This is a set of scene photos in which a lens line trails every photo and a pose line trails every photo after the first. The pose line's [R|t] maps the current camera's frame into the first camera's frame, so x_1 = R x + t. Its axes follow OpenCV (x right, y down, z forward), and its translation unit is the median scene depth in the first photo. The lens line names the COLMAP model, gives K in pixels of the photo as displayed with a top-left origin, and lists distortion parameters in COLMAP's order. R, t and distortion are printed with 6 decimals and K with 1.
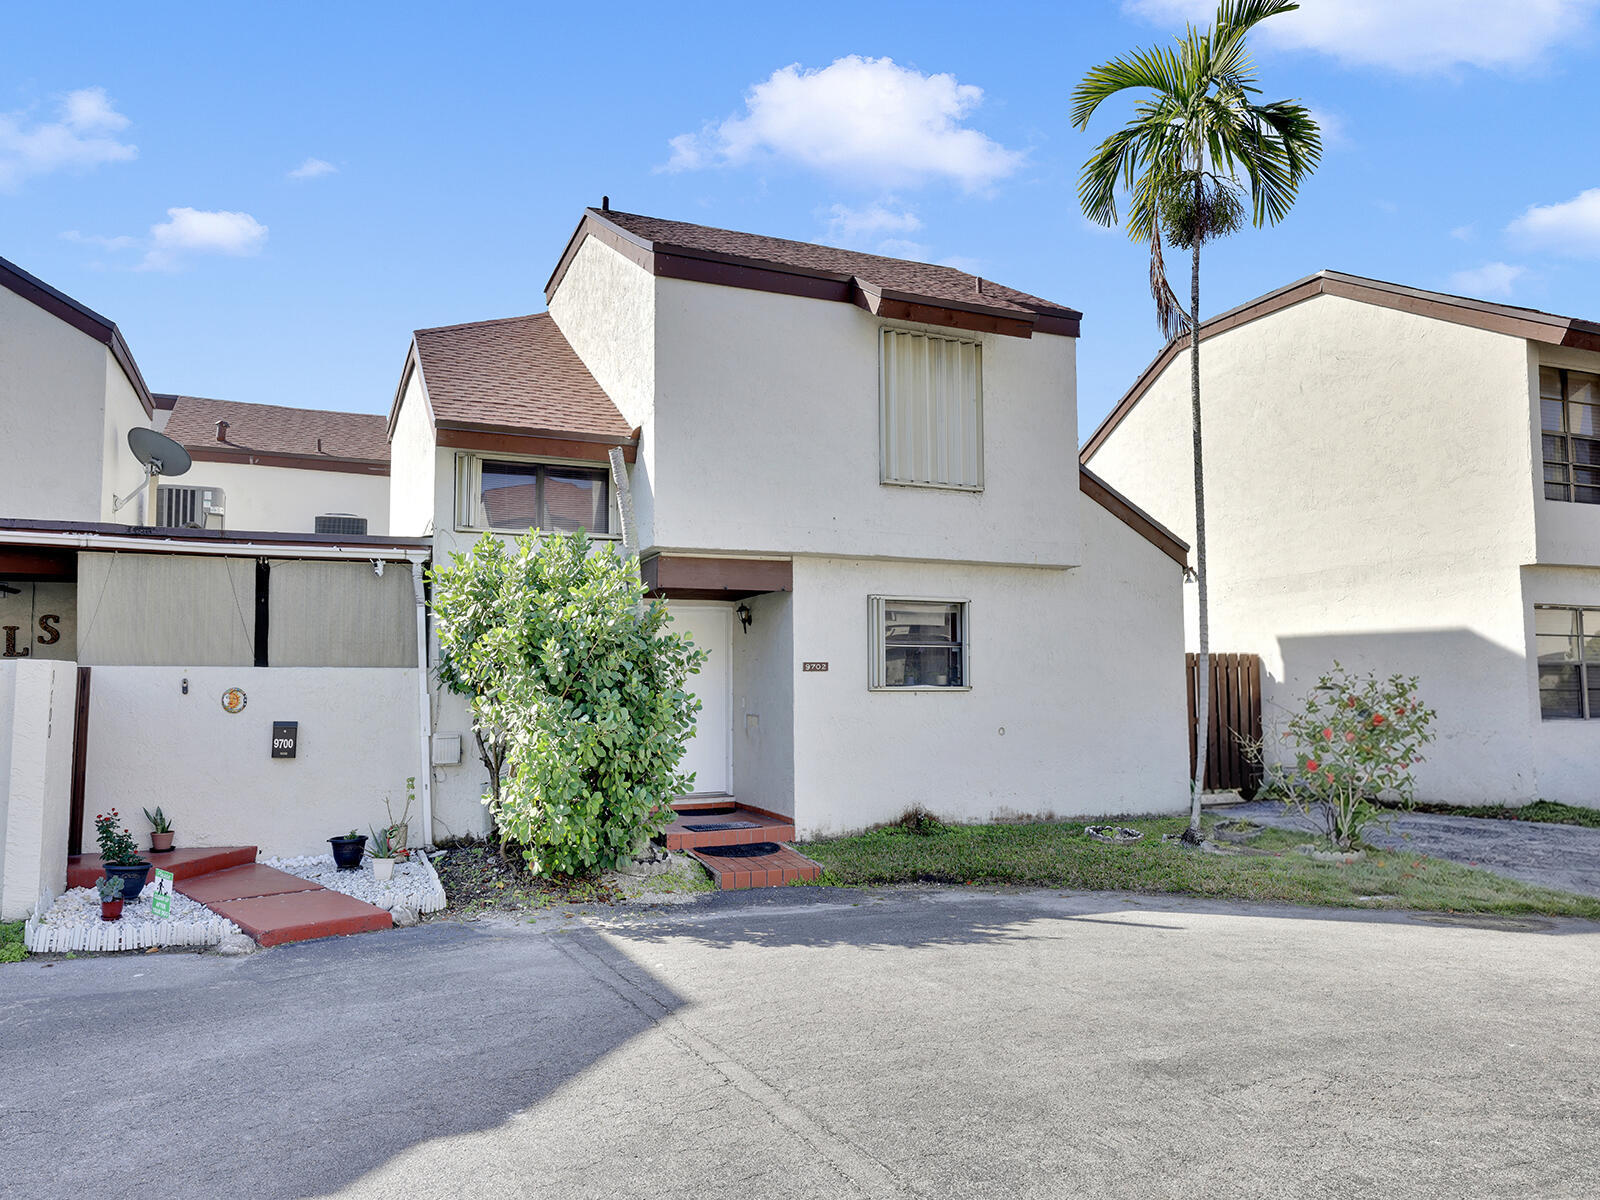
lens RADIAL K [[1112.7, 0, 798.2], [0, 1112.7, 587.1], [0, 0, 1]] dist [-0.004422, -0.000884]
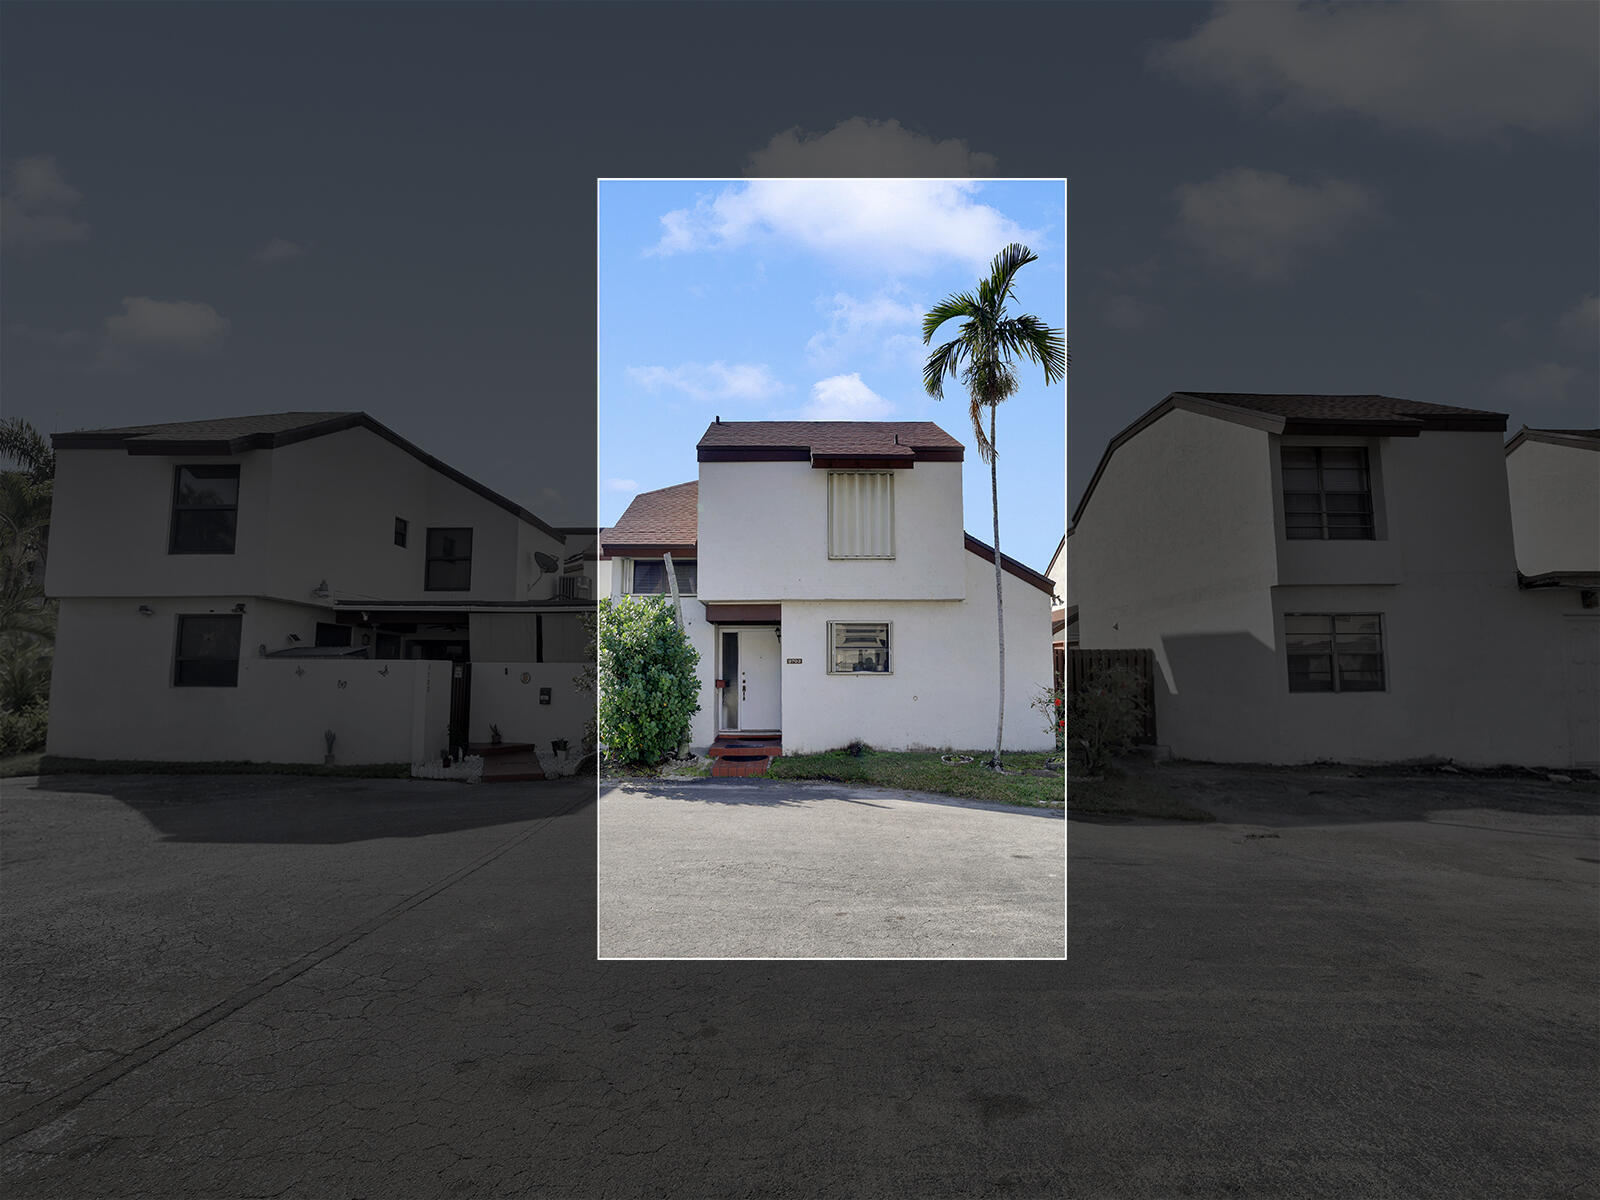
lens RADIAL K [[683.4, 0, 788.7], [0, 683.4, 599.5], [0, 0, 1]] dist [-0.041588, 0.010998]
pose [[0.922052, -0.040942, -0.384894, 0.442047], [0.034197, 0.999118, -0.024355, -0.002940], [0.385551, 0.009294, 0.922640, -0.043797]]
